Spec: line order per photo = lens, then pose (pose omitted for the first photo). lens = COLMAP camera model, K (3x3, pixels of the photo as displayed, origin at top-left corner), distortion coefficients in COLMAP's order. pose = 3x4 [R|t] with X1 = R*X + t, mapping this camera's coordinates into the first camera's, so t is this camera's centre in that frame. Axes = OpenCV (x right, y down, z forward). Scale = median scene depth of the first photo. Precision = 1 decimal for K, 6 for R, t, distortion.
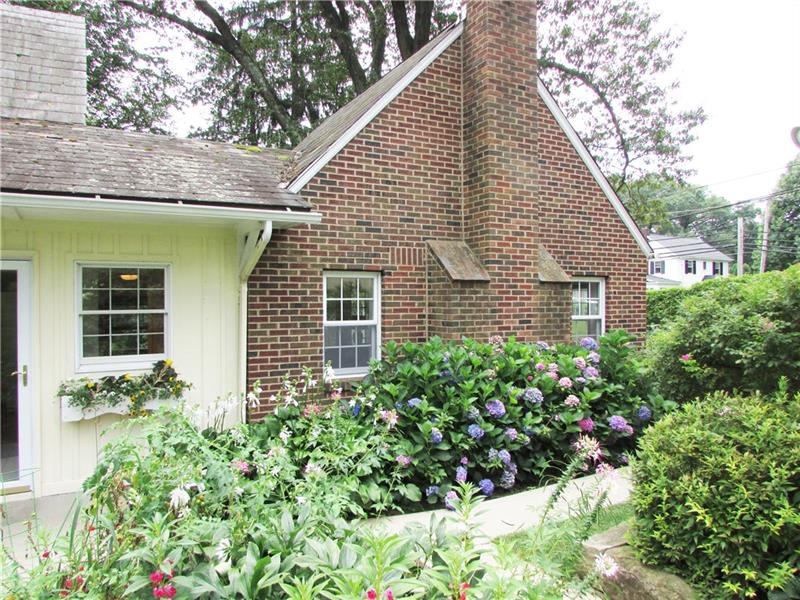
lens RADIAL K [[592.2, 0, 400.0], [0, 592.2, 300.0], [0, 0, 1]] dist [-0.007042, -0.000907]
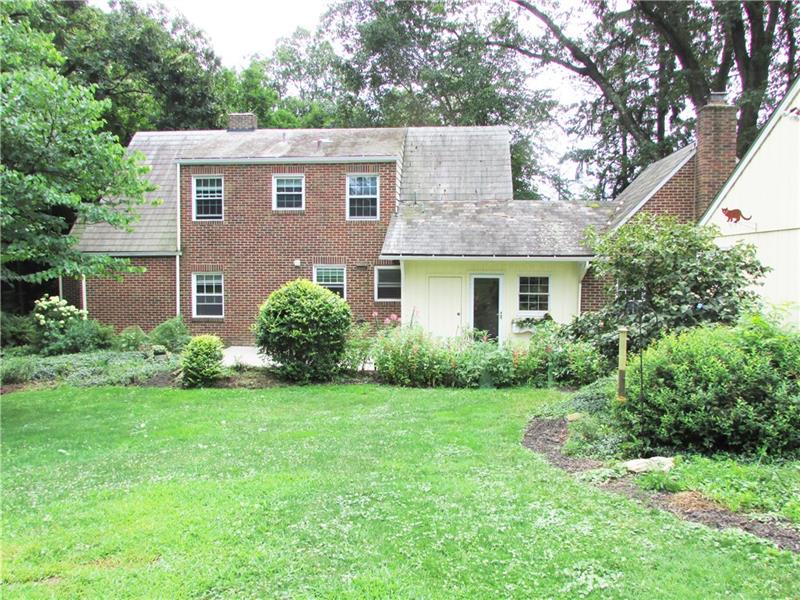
lens RADIAL K [[714.5, 0, 400.0], [0, 714.5, 300.0], [0, 0, 1]] dist [-0.064719, 0.000348]
pose [[0.840431, 0.041307, -0.540342, 0.730128], [-0.008266, 0.997952, 0.063433, -0.145132], [0.541855, -0.048845, 0.839051, -1.938707]]
